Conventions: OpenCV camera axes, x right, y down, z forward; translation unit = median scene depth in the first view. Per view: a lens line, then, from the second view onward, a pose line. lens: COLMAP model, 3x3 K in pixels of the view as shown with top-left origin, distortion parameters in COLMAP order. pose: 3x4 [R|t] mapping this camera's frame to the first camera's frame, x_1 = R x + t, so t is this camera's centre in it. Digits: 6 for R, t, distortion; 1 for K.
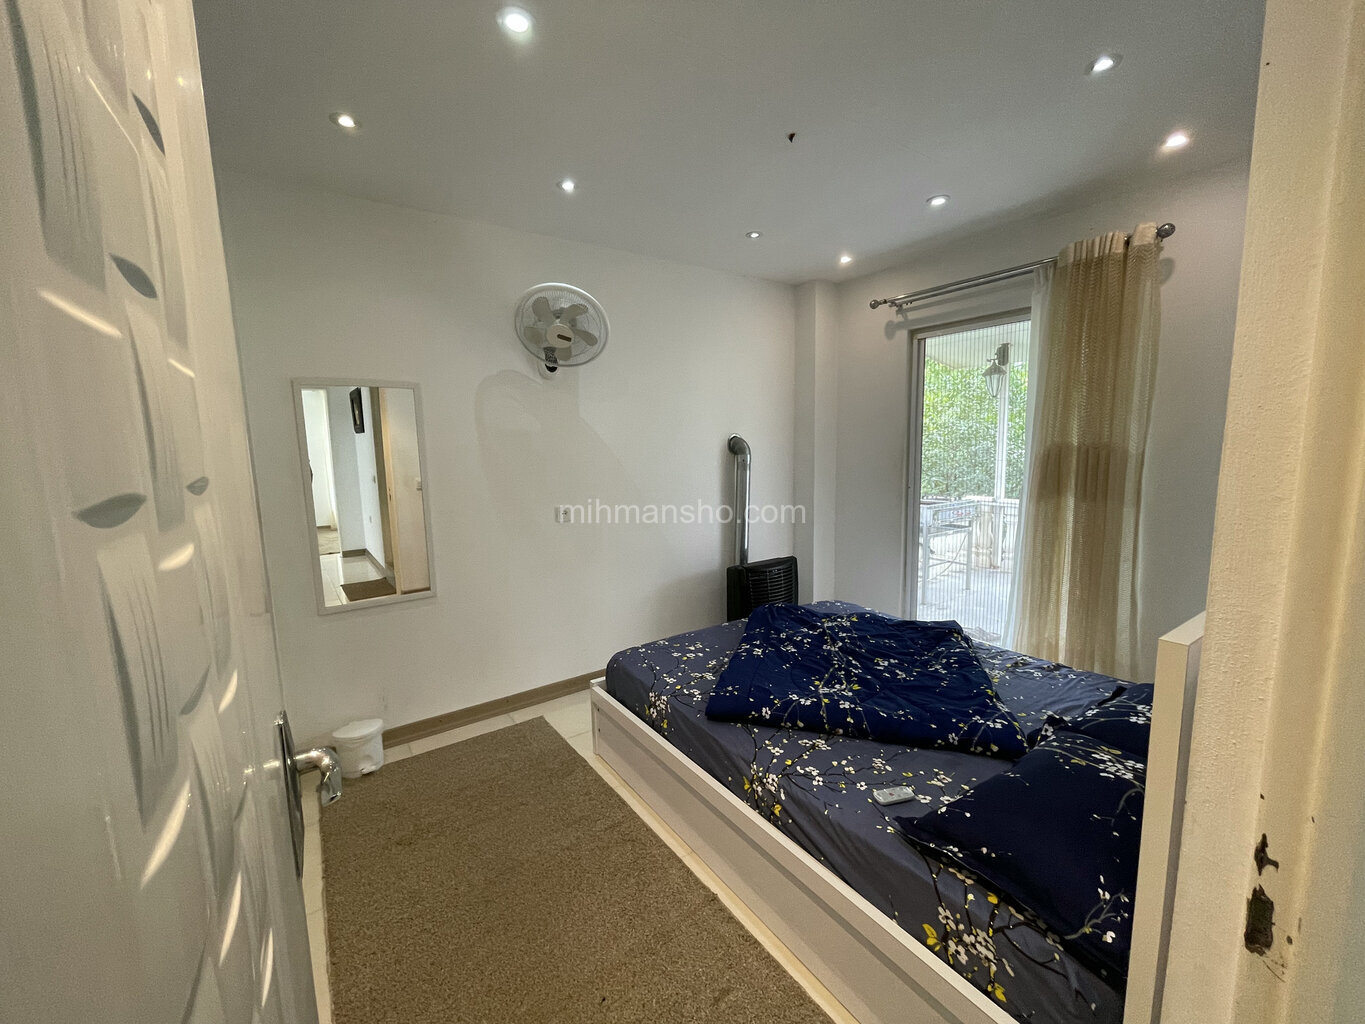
lens RADIAL K [[548.9, 0, 685.6], [0, 548.9, 509.7], [0, 0, 1]] dist [0.000502, 0.001316]
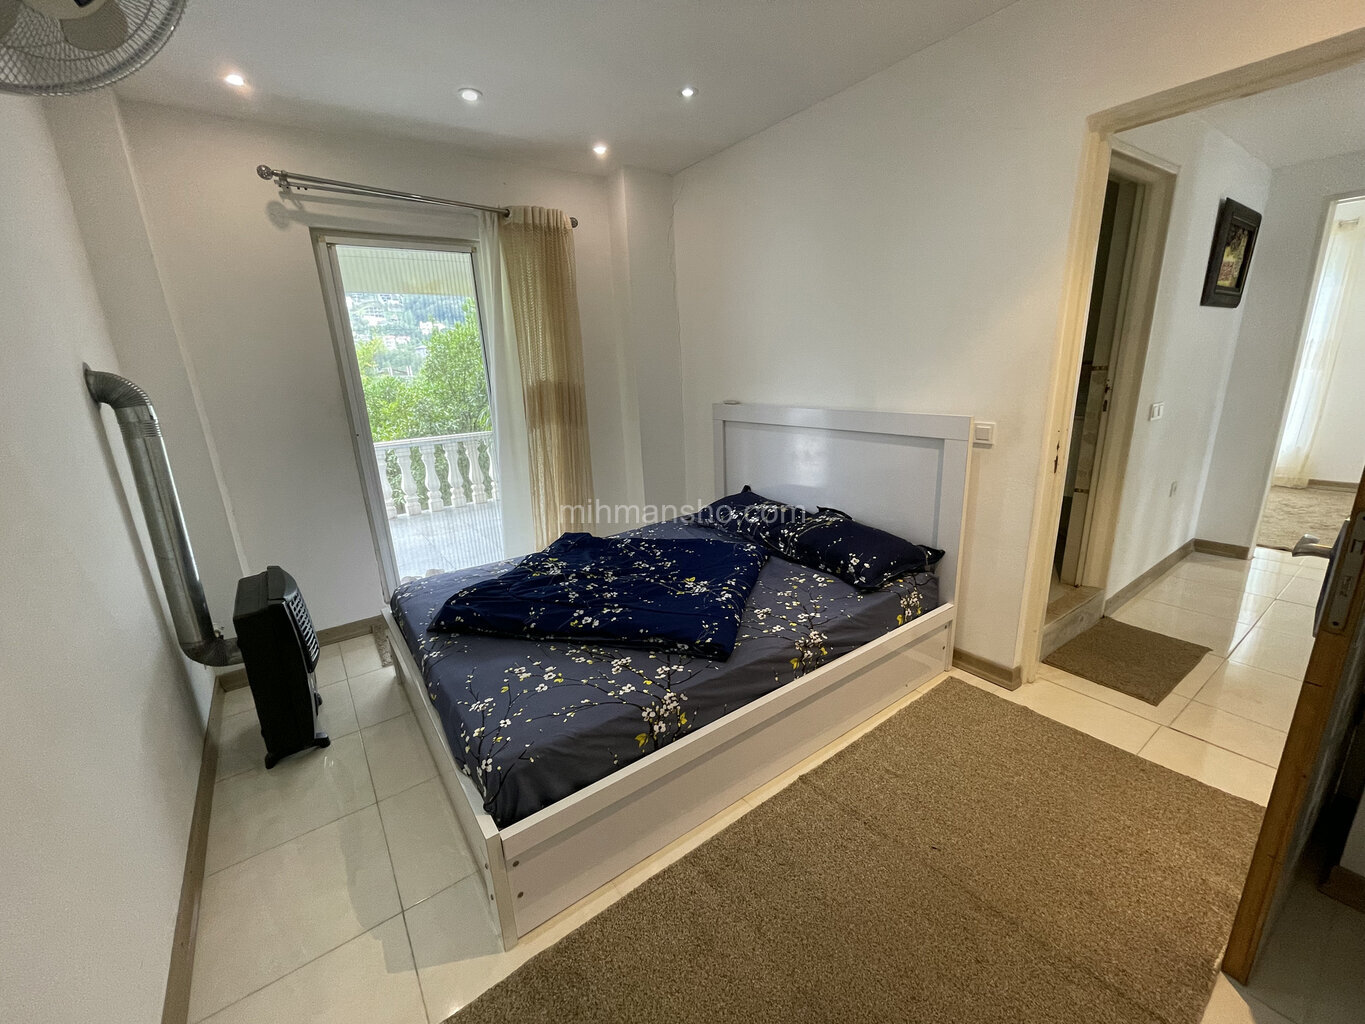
lens RADIAL K [[548.9, 0, 681.9], [0, 548.9, 508.2], [0, 0, 1]] dist [0.000502, 0.001316]
pose [[-0.009238, -0.238999, 0.970976, -0.639776], [0.169958, 0.956514, 0.237056, -0.074706], [-0.985408, 0.167215, 0.031784, 0.815731]]
